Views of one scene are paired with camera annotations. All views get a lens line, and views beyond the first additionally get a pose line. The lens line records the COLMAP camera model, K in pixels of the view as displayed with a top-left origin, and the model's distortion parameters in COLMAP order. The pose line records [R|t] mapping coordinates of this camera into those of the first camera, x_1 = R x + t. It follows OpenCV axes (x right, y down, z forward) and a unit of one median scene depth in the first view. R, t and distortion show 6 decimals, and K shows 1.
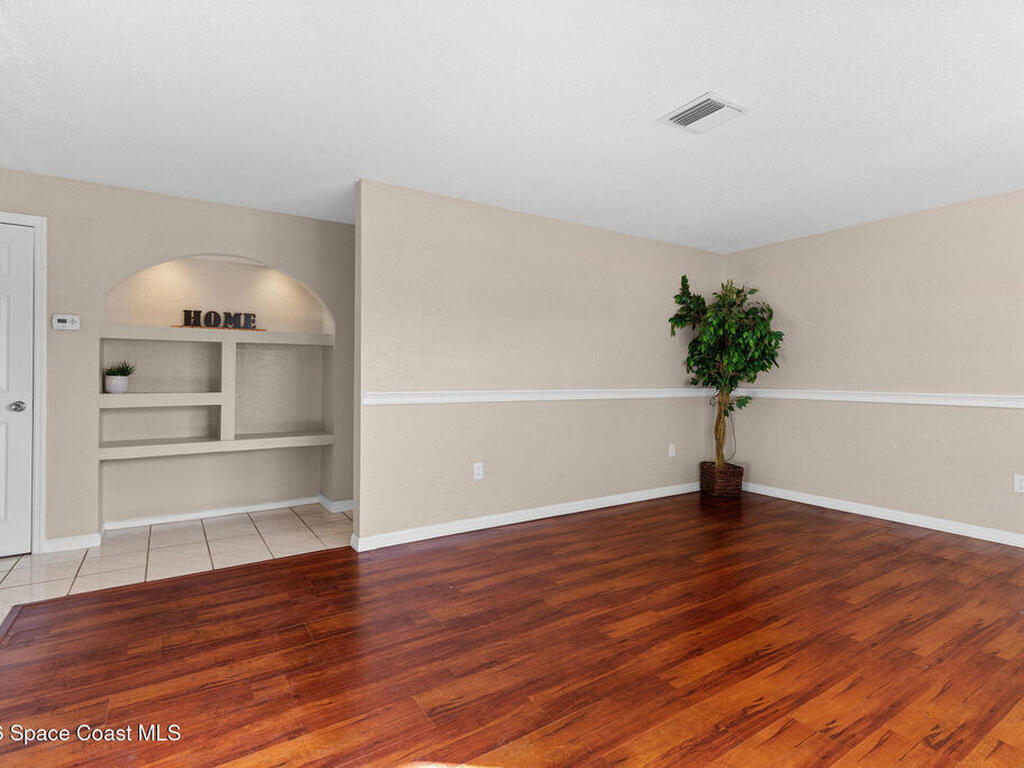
lens RADIAL K [[516.9, 0, 512.0], [0, 516.9, 384.0], [0, 0, 1]] dist [0.001854, 0.000711]
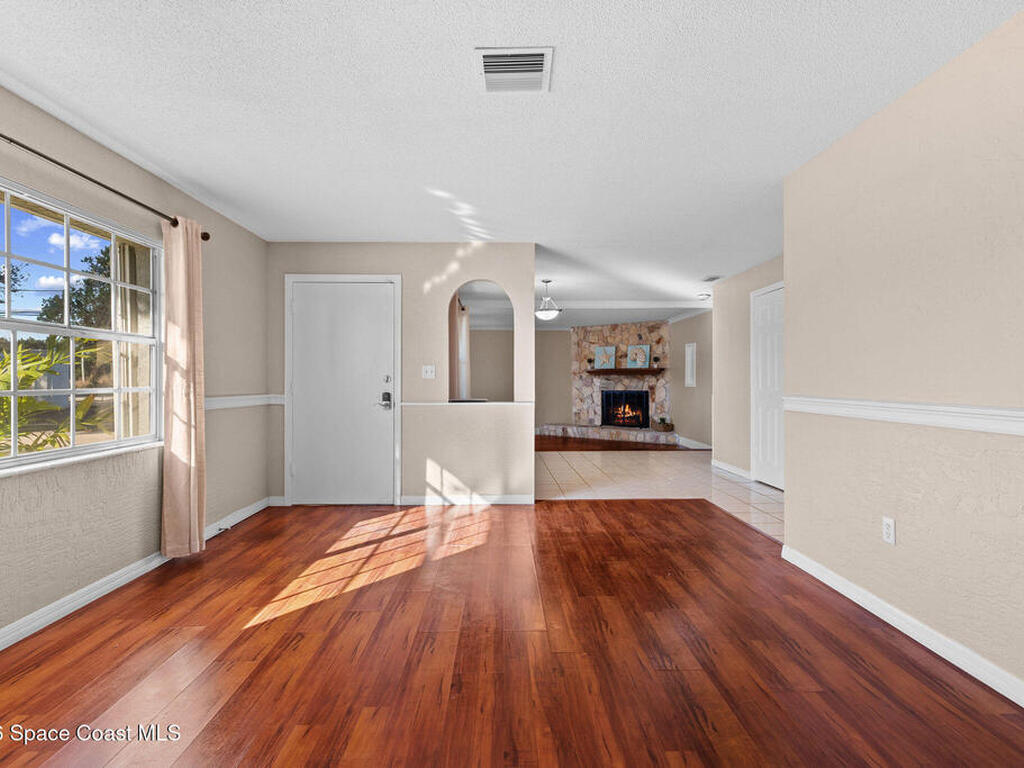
lens RADIAL K [[516.9, 0, 512.0], [0, 516.9, 384.0], [0, 0, 1]] dist [0.001854, 0.000711]
pose [[-0.525226, 0.004409, -0.850951, 1.321465], [-0.013165, 0.999825, 0.013306, -0.025444], [0.850861, 0.018192, -0.525076, 1.723451]]
